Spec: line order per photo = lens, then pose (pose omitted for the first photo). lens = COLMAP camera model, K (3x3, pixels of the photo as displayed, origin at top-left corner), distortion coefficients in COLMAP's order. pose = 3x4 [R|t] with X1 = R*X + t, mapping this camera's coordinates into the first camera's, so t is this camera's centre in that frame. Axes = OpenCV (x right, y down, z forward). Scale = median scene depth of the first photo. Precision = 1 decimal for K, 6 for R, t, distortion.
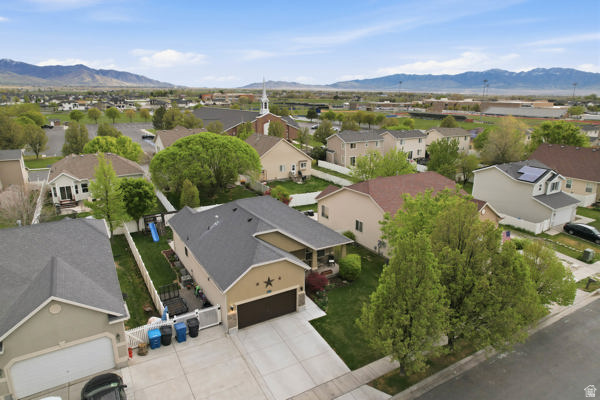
lens RADIAL K [[383.2, 0, 299.0], [0, 383.2, 201.0], [0, 0, 1]] dist [-0.063481, 0.050787]
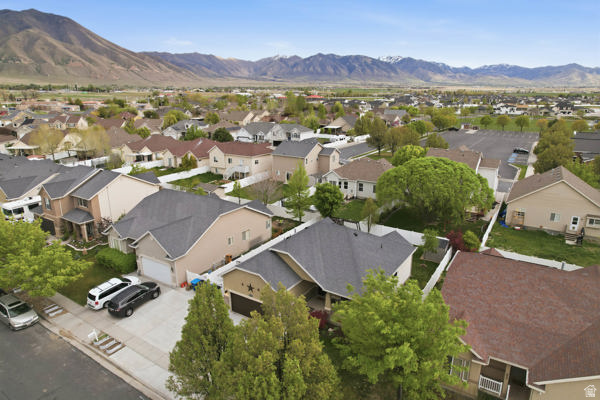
lens RADIAL K [[383.2, 0, 298.9], [0, 383.2, 204.0], [0, 0, 1]] dist [-0.063481, 0.050787]
pose [[0.450911, 0.250389, -0.856729, 0.500244], [-0.246010, 0.957532, 0.150370, -0.136051], [0.857997, 0.142960, 0.493360, 0.261308]]
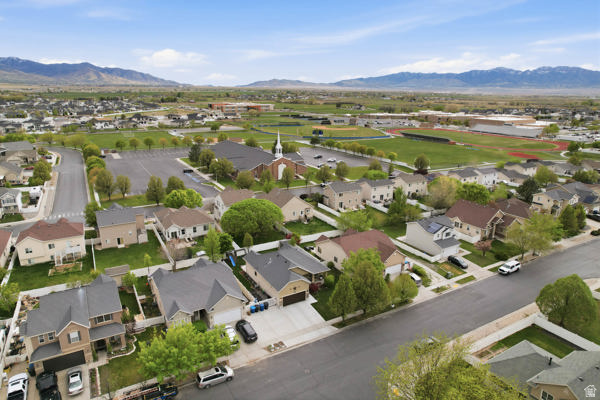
lens RADIAL K [[383.2, 0, 299.2], [0, 383.2, 197.7], [0, 0, 1]] dist [-0.063481, 0.050787]
pose [[0.999948, 0.005052, -0.008894, -0.015731], [-0.005090, 0.999978, -0.004314, -0.200426], [0.008872, 0.004359, 0.999951, -0.815076]]
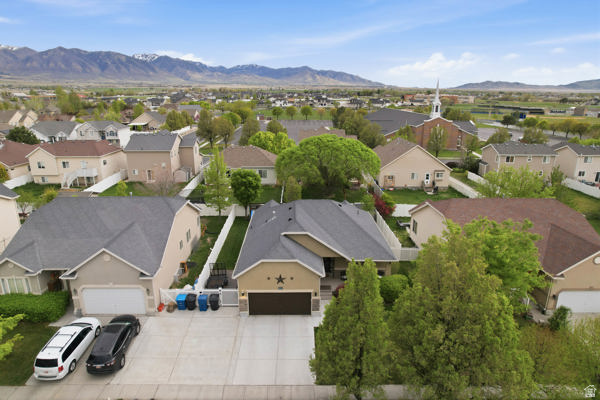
lens RADIAL K [[383.2, 0, 299.3], [0, 383.2, 202.5], [0, 0, 1]] dist [-0.063481, 0.050787]
pose [[0.869427, 0.139311, -0.474014, 0.230286], [-0.137393, 0.989753, 0.038882, -0.024766], [0.474574, 0.031321, 0.879658, 0.044318]]
